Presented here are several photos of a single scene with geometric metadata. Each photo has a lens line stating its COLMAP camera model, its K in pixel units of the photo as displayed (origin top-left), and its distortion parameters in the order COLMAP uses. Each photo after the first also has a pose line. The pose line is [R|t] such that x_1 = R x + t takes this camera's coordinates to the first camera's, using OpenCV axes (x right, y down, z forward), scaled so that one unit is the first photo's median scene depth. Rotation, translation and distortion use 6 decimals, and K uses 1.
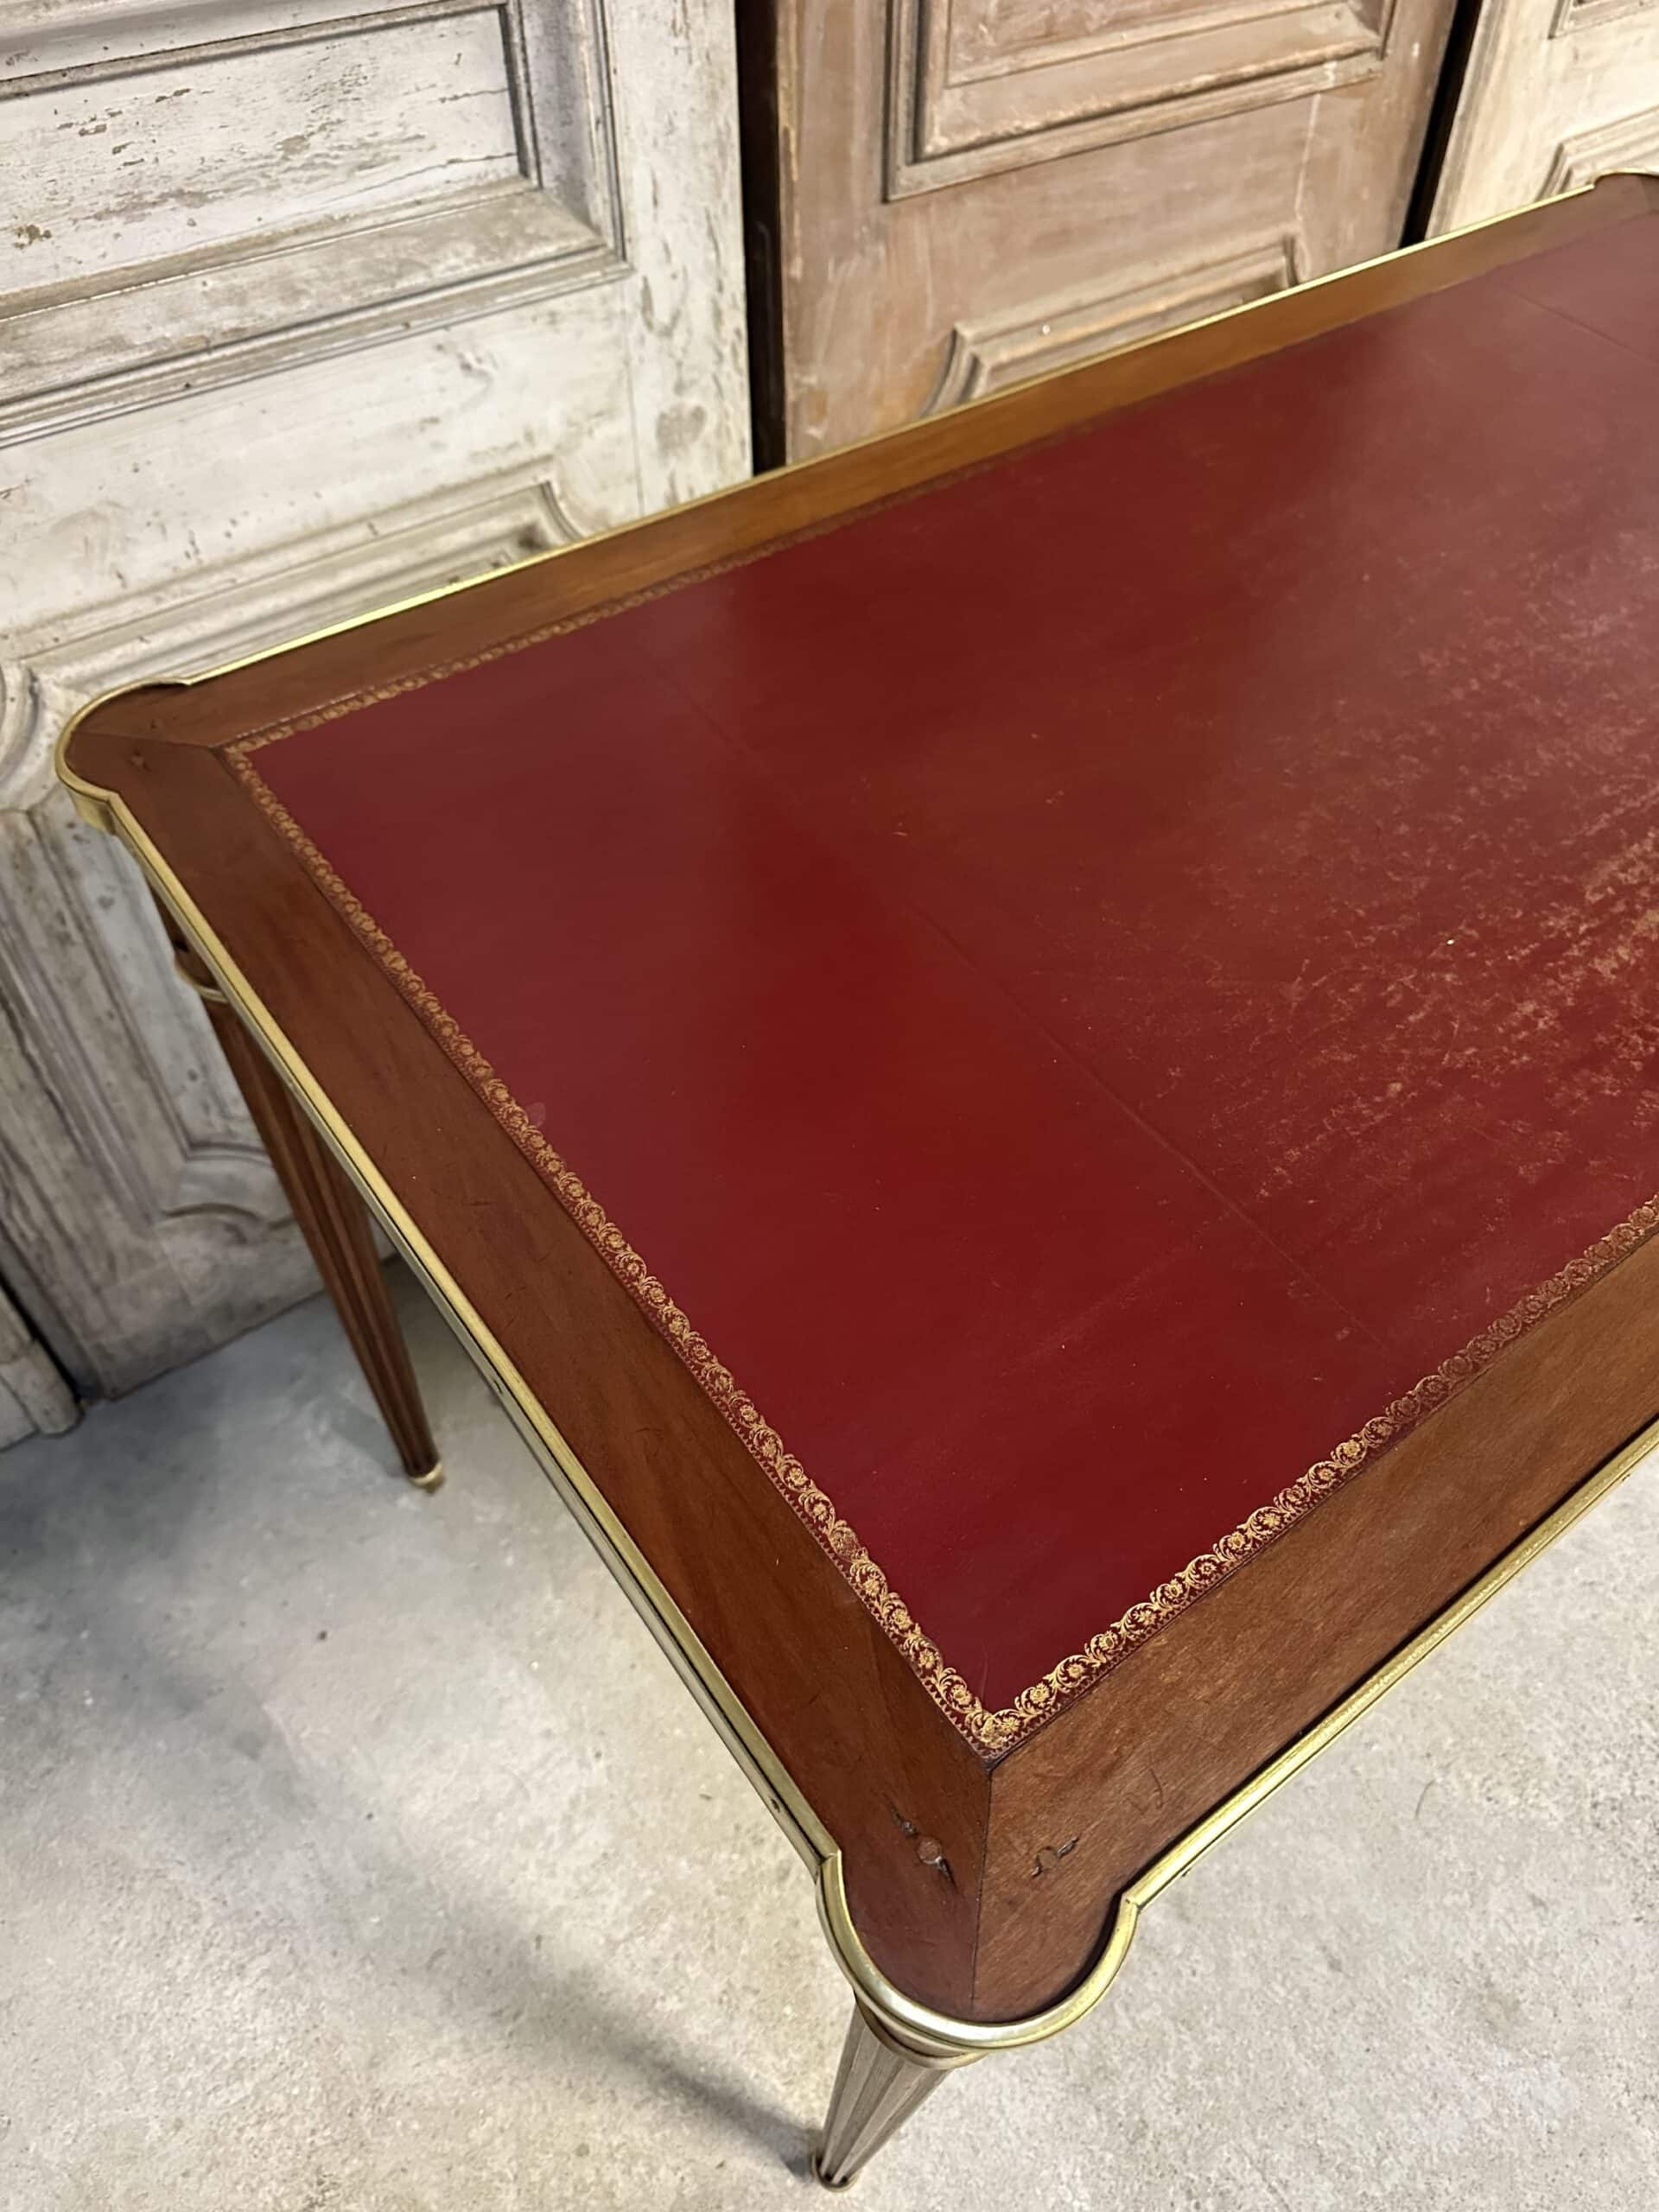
lens RADIAL K [[1564.3, 0, 847.0], [0, 1564.3, 1092.8], [0, 0, 1]] dist [0.048685, -0.074562]
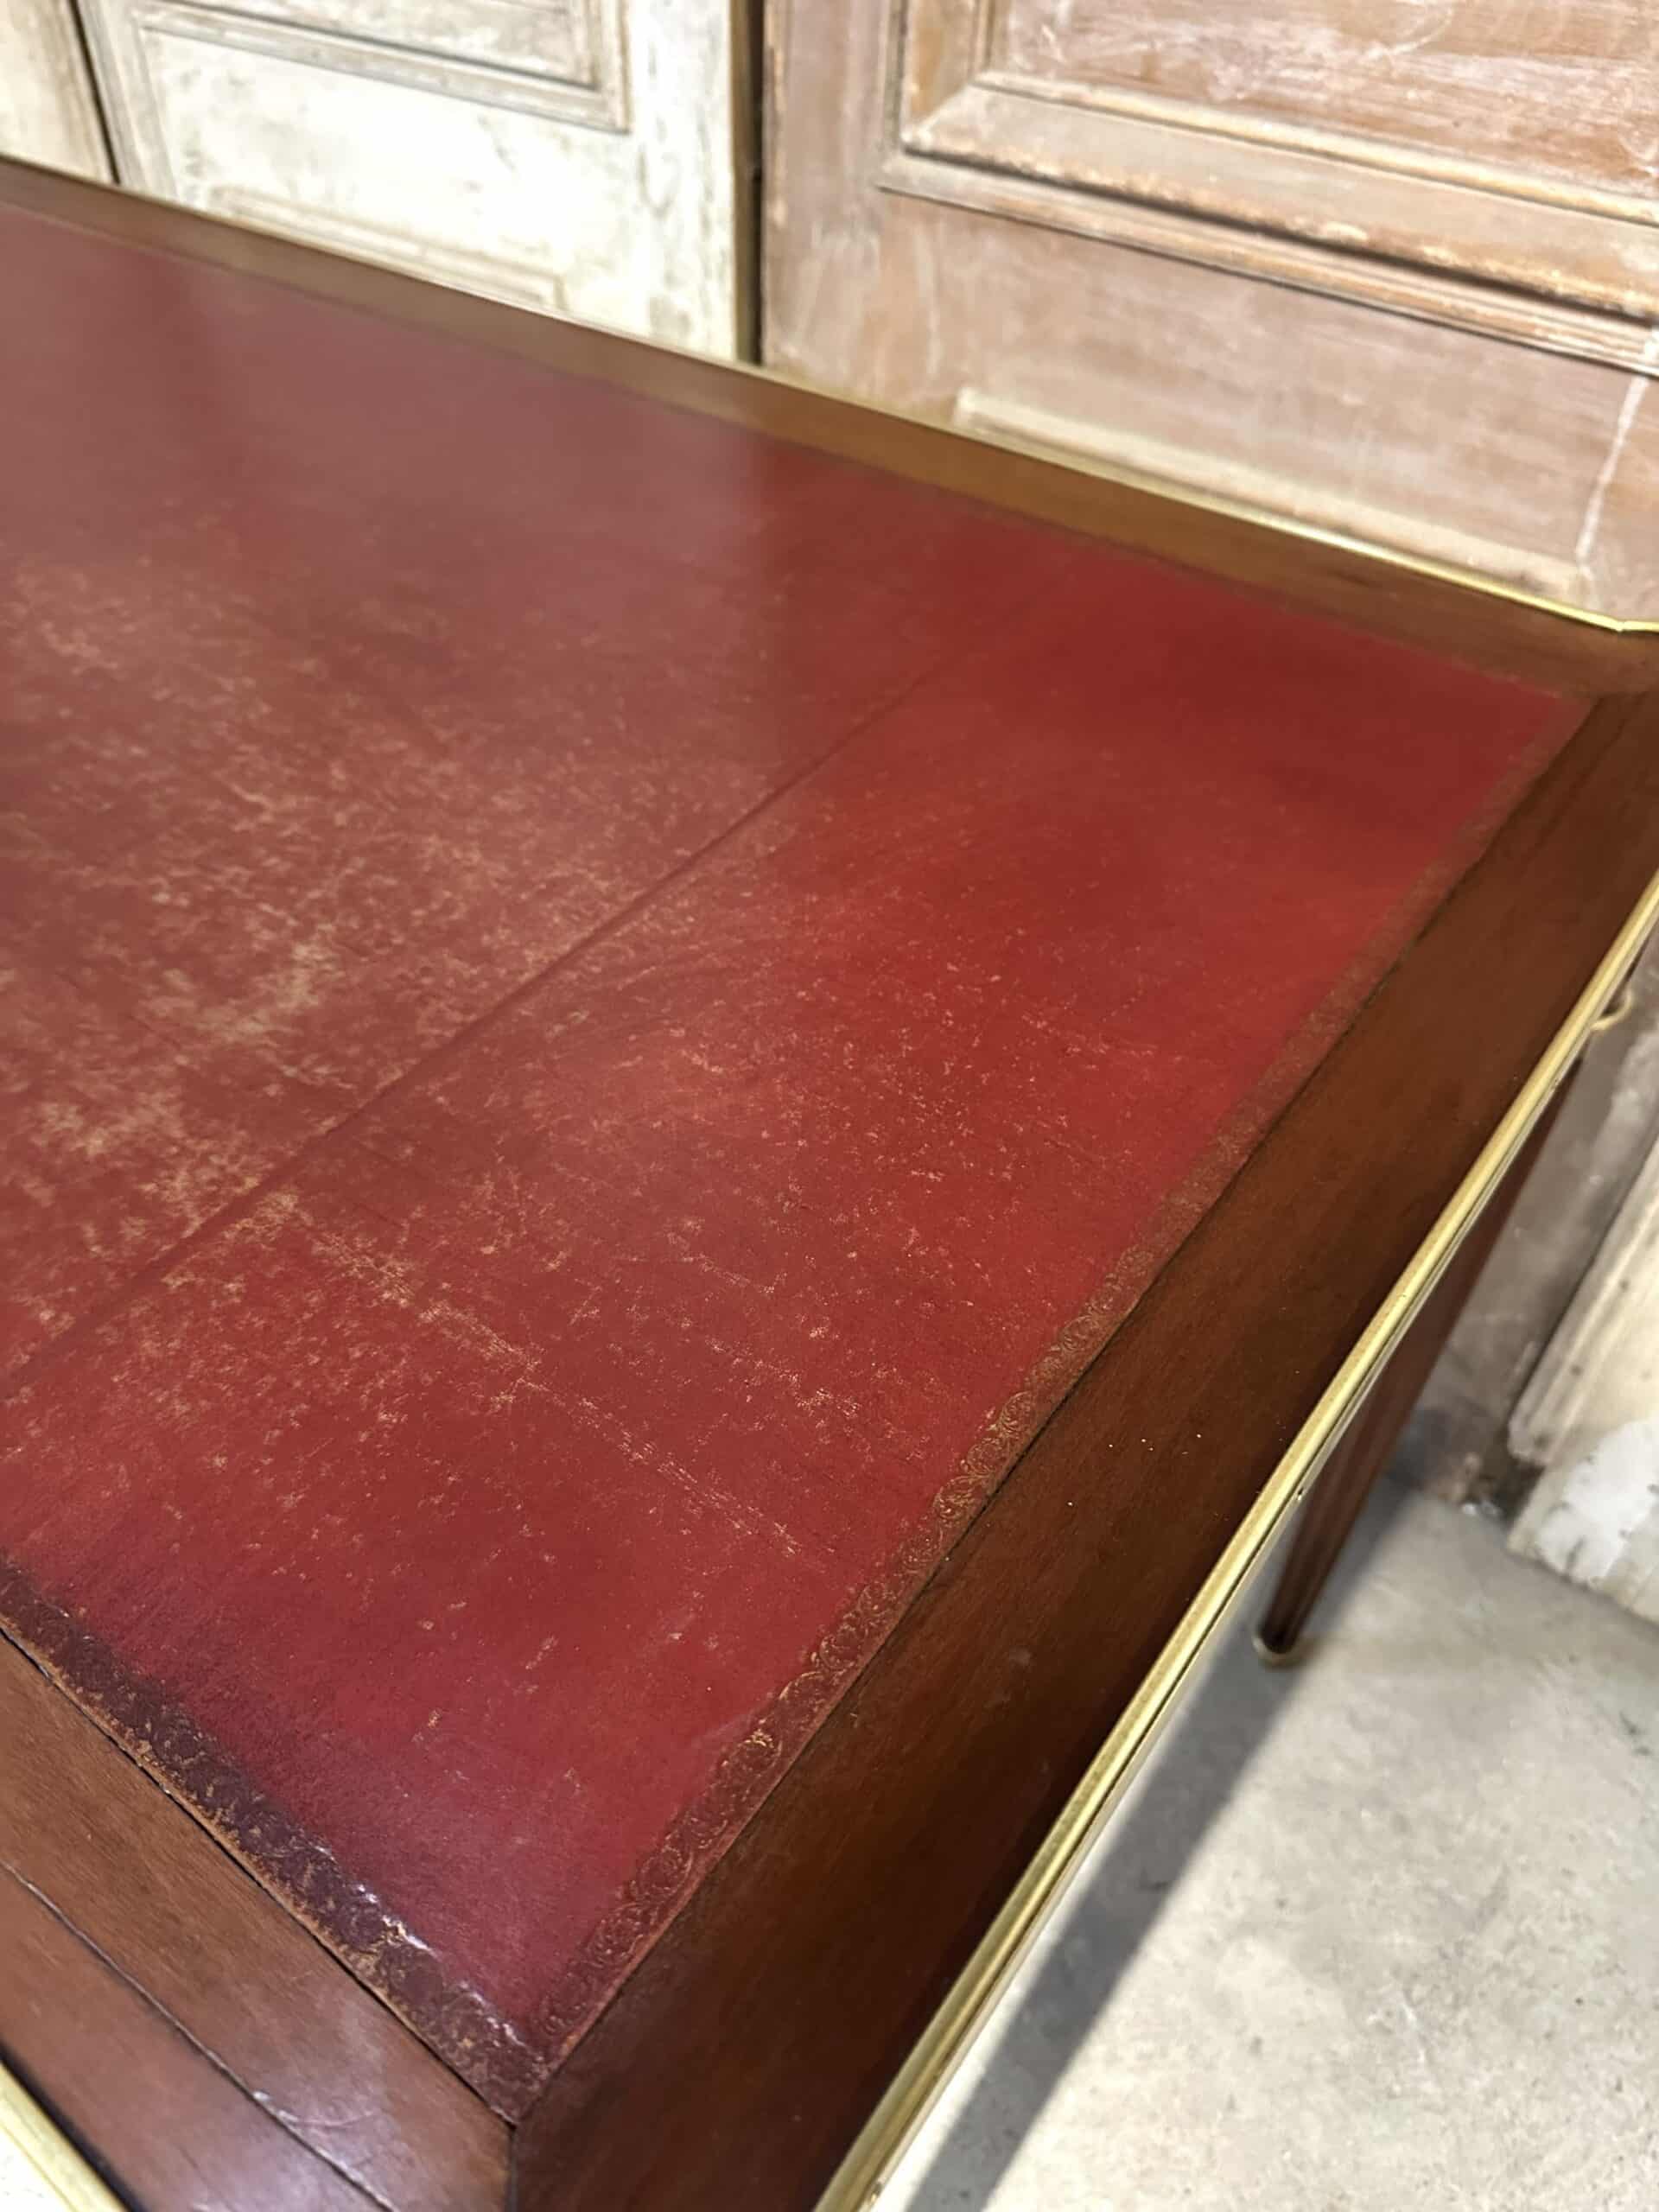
lens RADIAL K [[1564.3, 0, 825.6], [0, 1564.3, 1103.7], [0, 0, 1]] dist [0.048685, -0.074562]
pose [[0.279647, 0.662152, -0.695235, 1.016609], [-0.733107, 0.614850, 0.290712, -0.527319], [0.619960, 0.428385, 0.657370, 0.686656]]
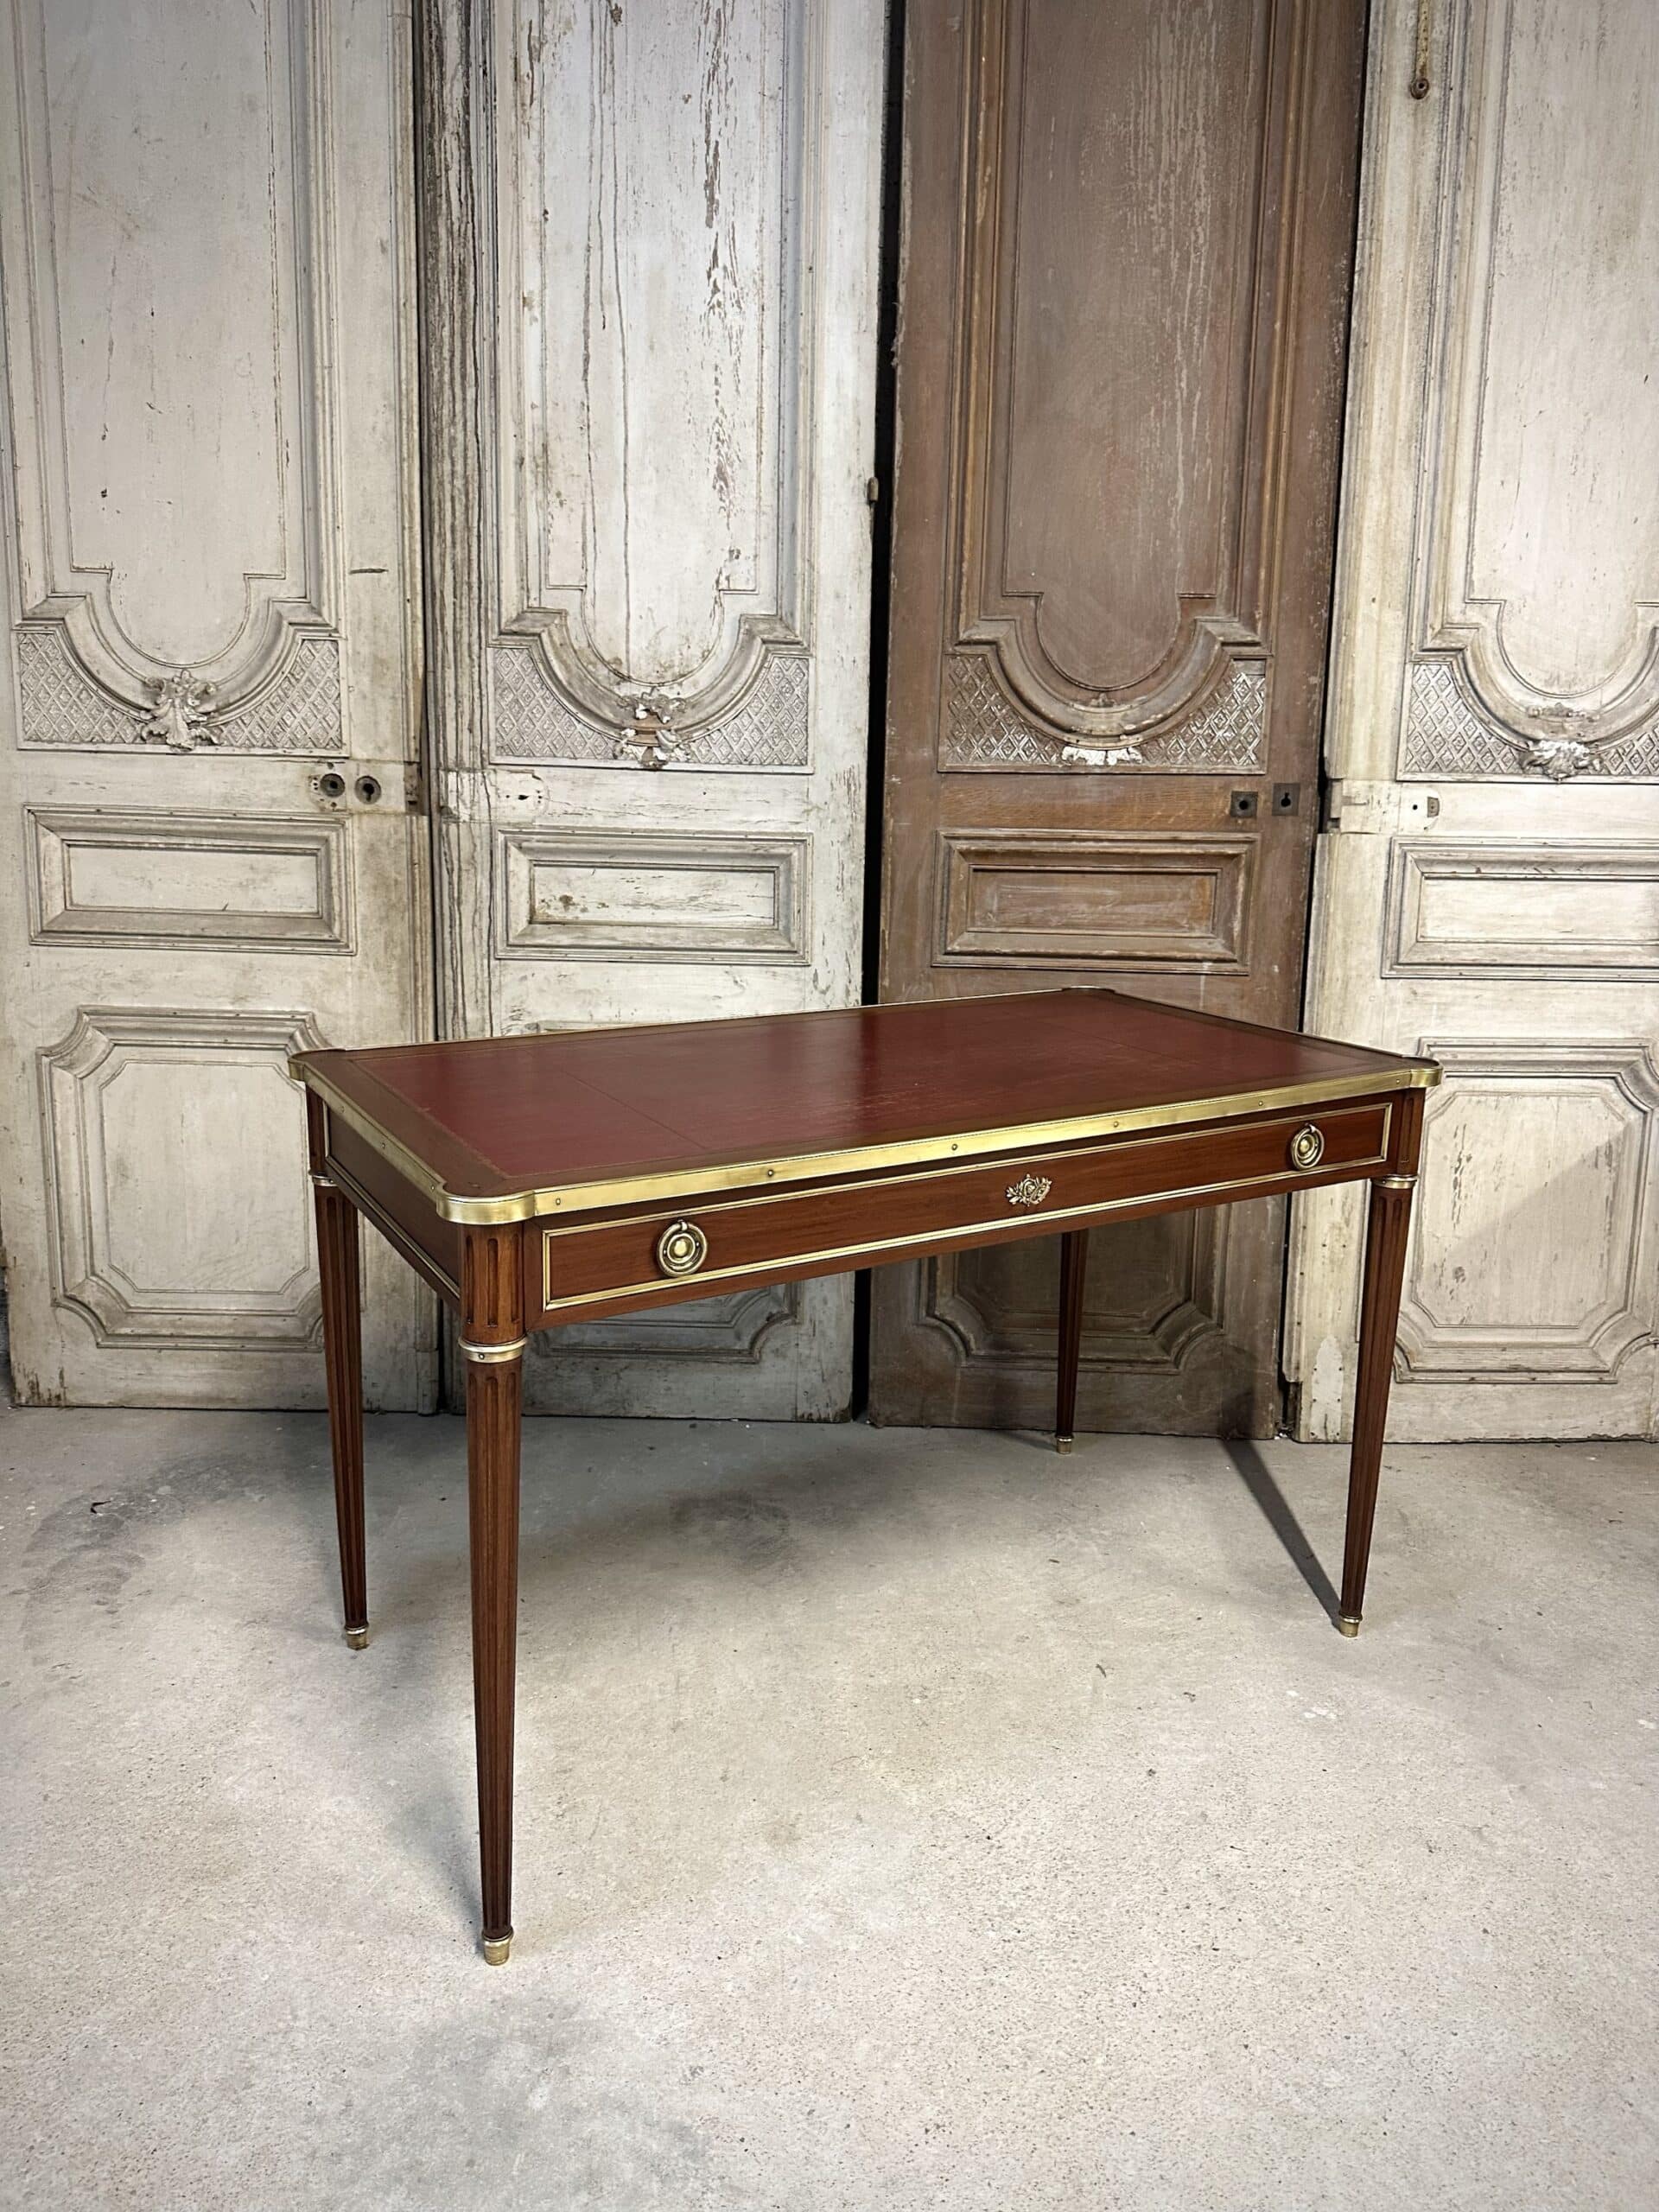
lens RADIAL K [[1564.3, 0, 815.6], [0, 1564.3, 1089.7], [0, 0, 1]] dist [0.048685, -0.074562]
pose [[0.796275, 0.110523, -0.594752, 1.420839], [-0.461321, 0.746929, -0.478831, 0.853823], [0.391316, 0.655653, 0.645748, -0.515276]]
